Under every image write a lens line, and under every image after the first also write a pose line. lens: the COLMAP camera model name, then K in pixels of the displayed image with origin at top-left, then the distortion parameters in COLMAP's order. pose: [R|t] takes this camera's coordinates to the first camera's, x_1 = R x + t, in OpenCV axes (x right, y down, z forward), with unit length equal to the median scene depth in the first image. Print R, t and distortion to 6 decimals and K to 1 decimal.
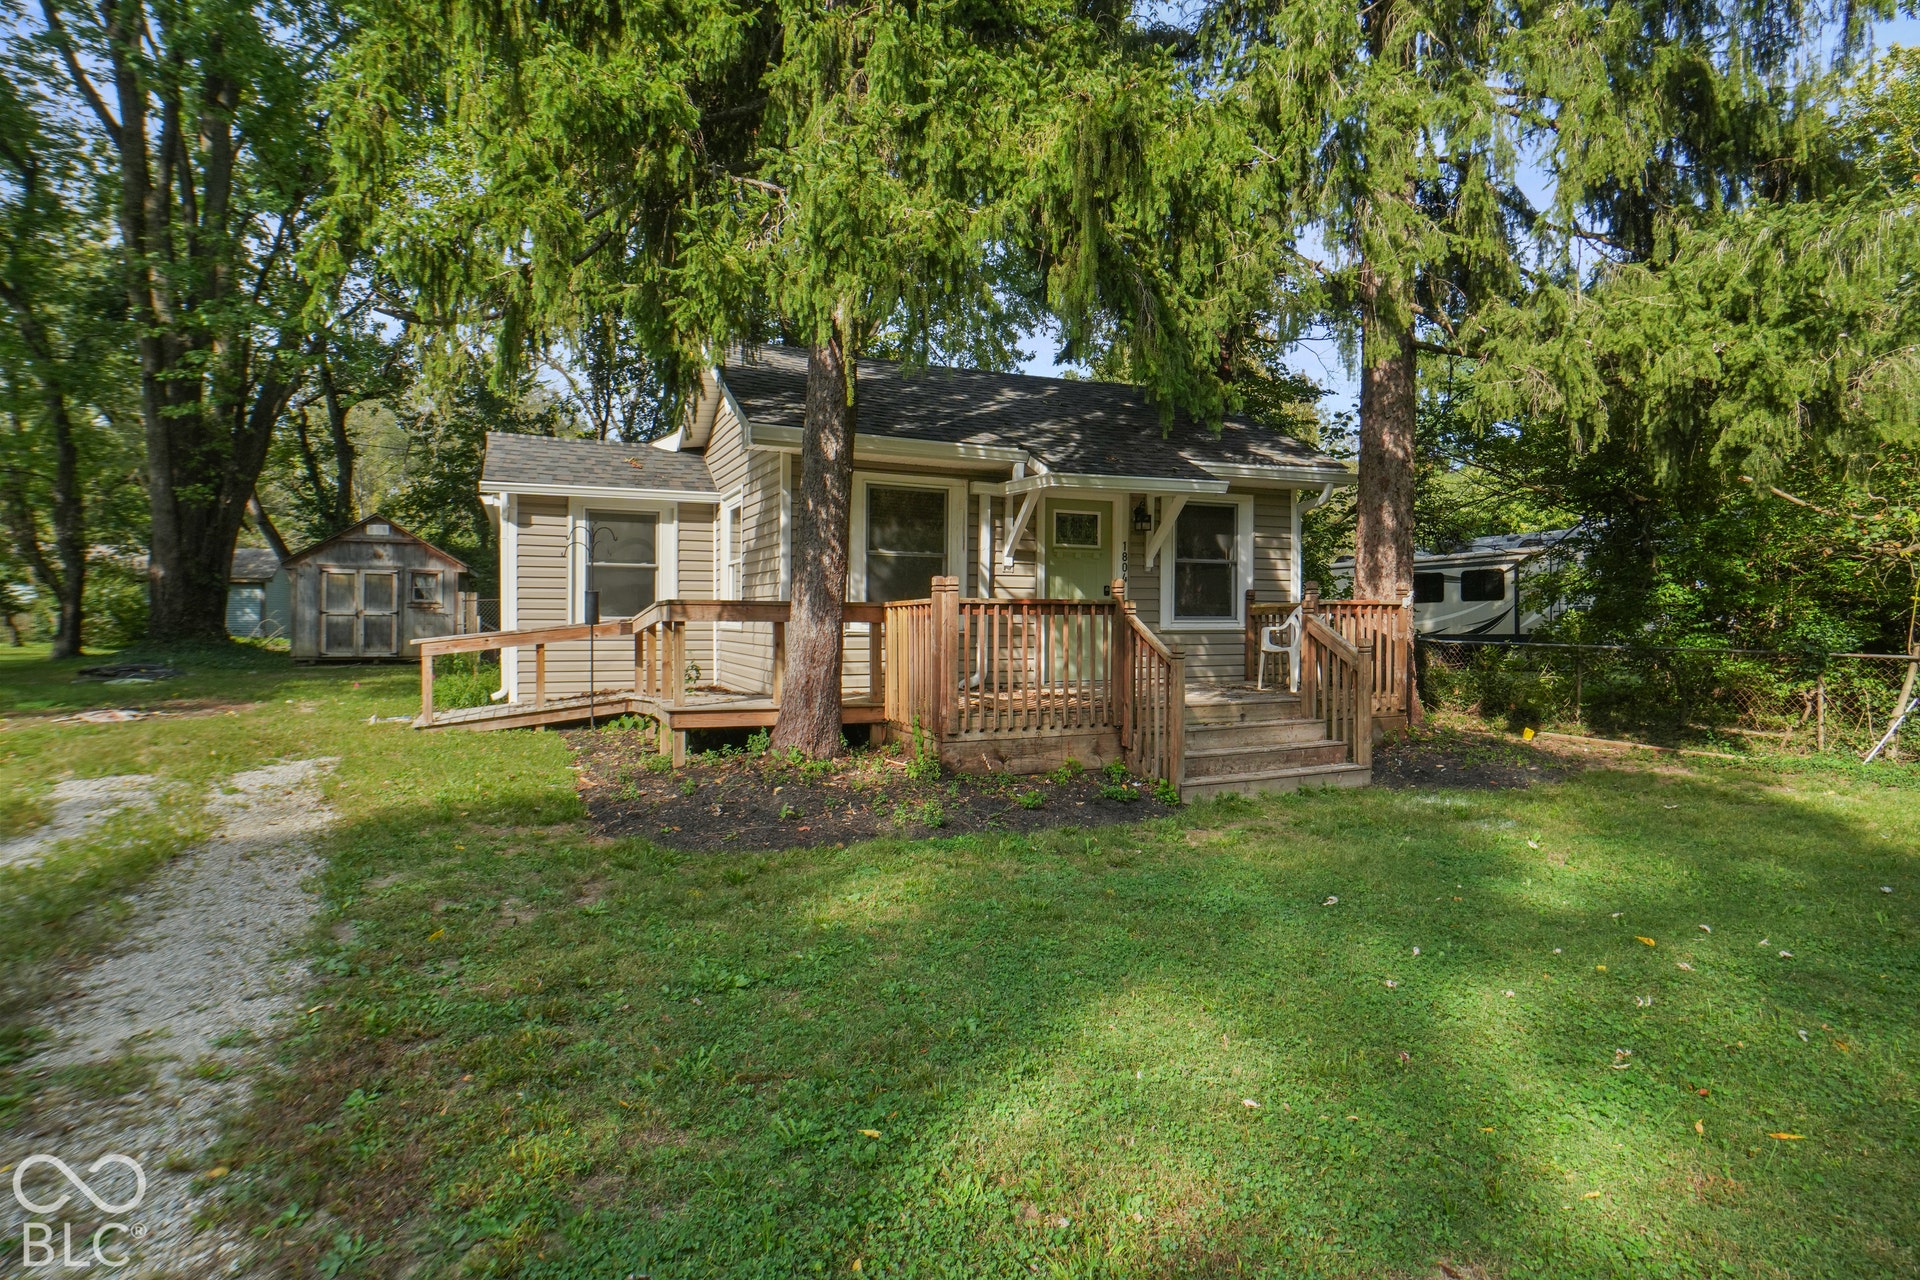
lens RADIAL K [[1034.5, 0, 972.7], [0, 1034.5, 633.1], [0, 0, 1]] dist [-0.025860, 0.021985]
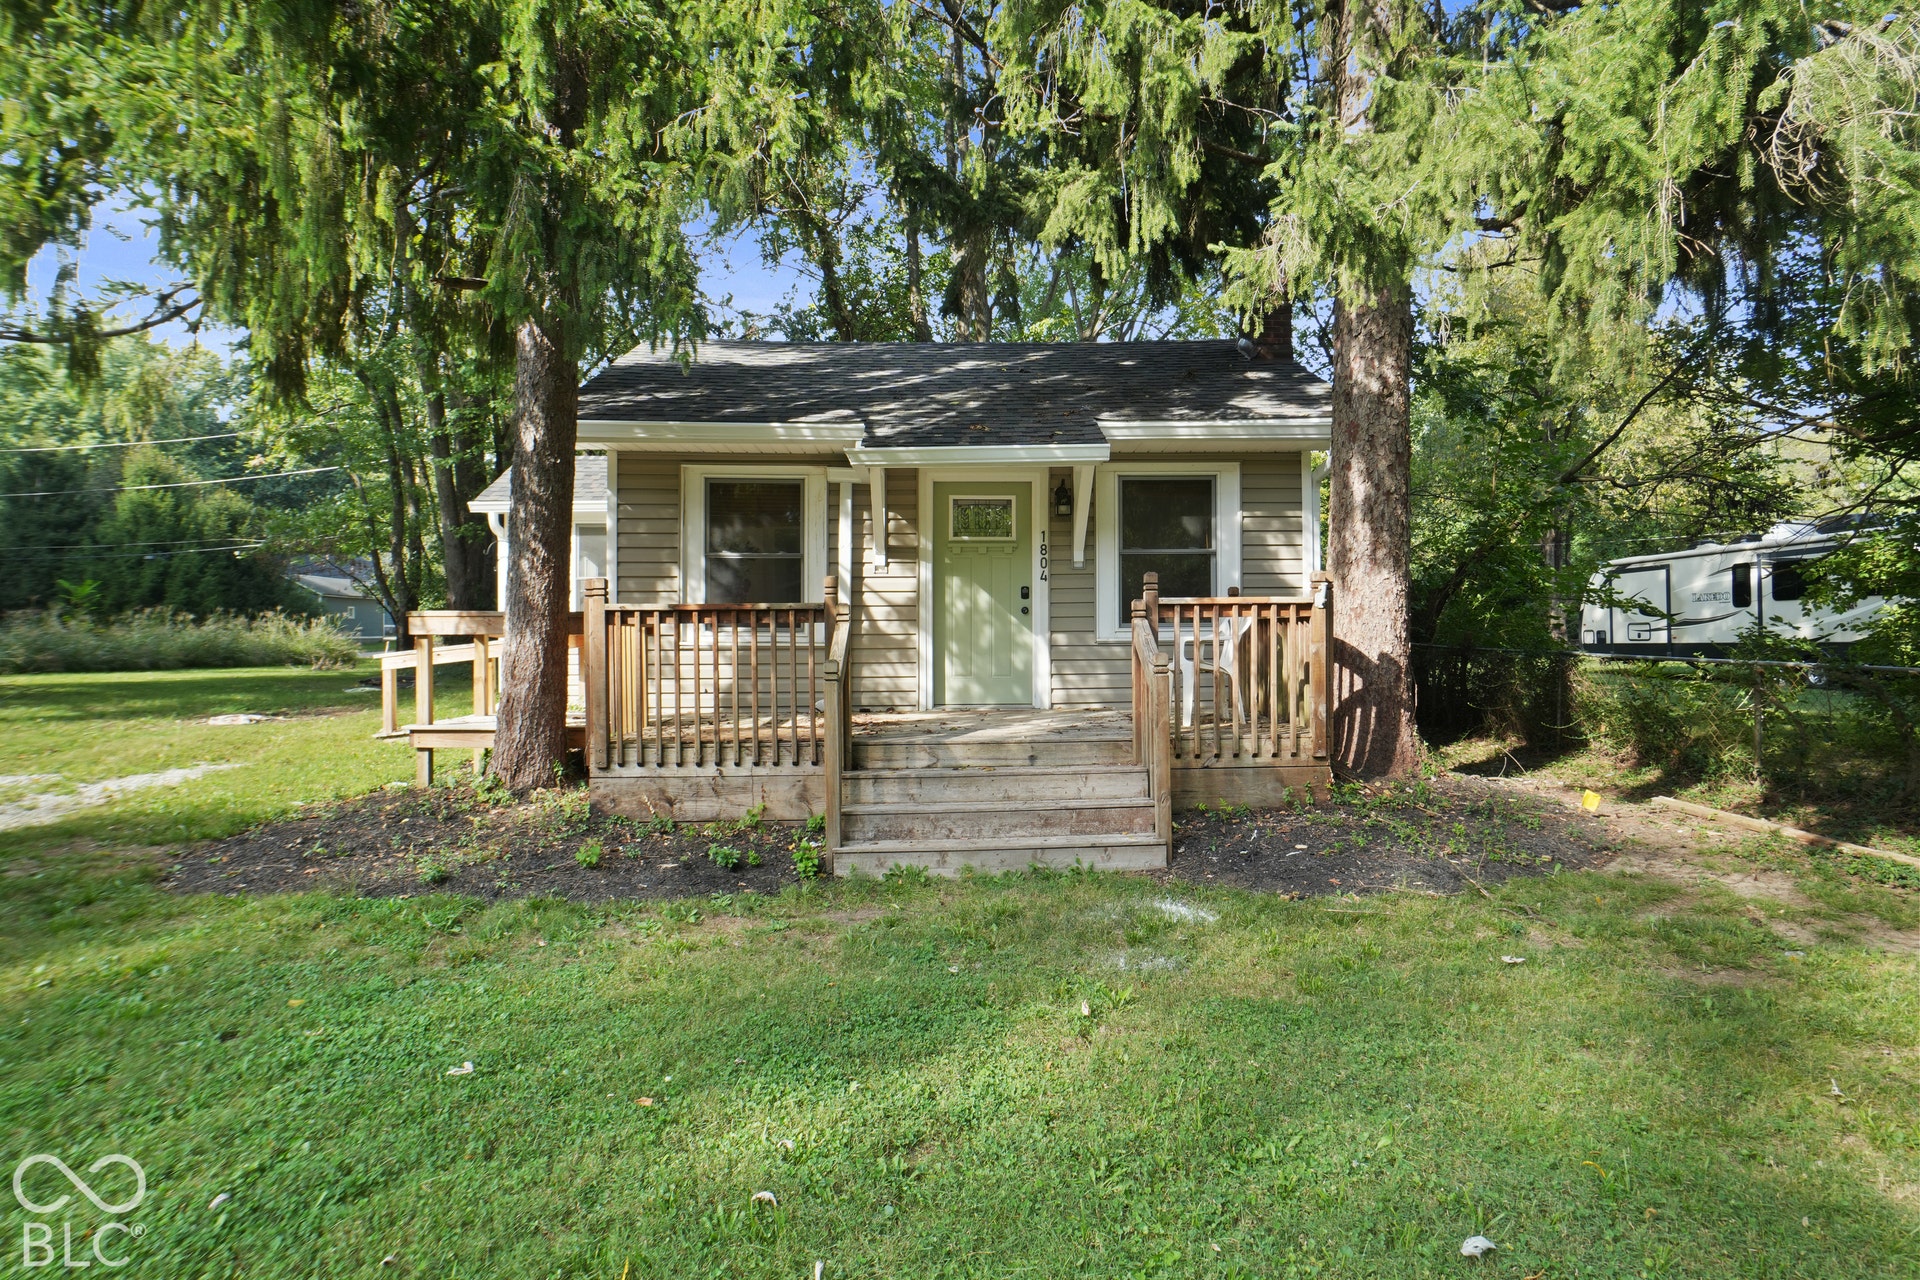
lens RADIAL K [[1034.5, 0, 972.7], [0, 1034.5, 633.1], [0, 0, 1]] dist [-0.025860, 0.021985]
pose [[0.925127, -0.007312, -0.379586, 0.426378], [0.003203, 0.999929, -0.011454, -0.000382], [0.379643, 0.009381, 0.925085, 0.255756]]
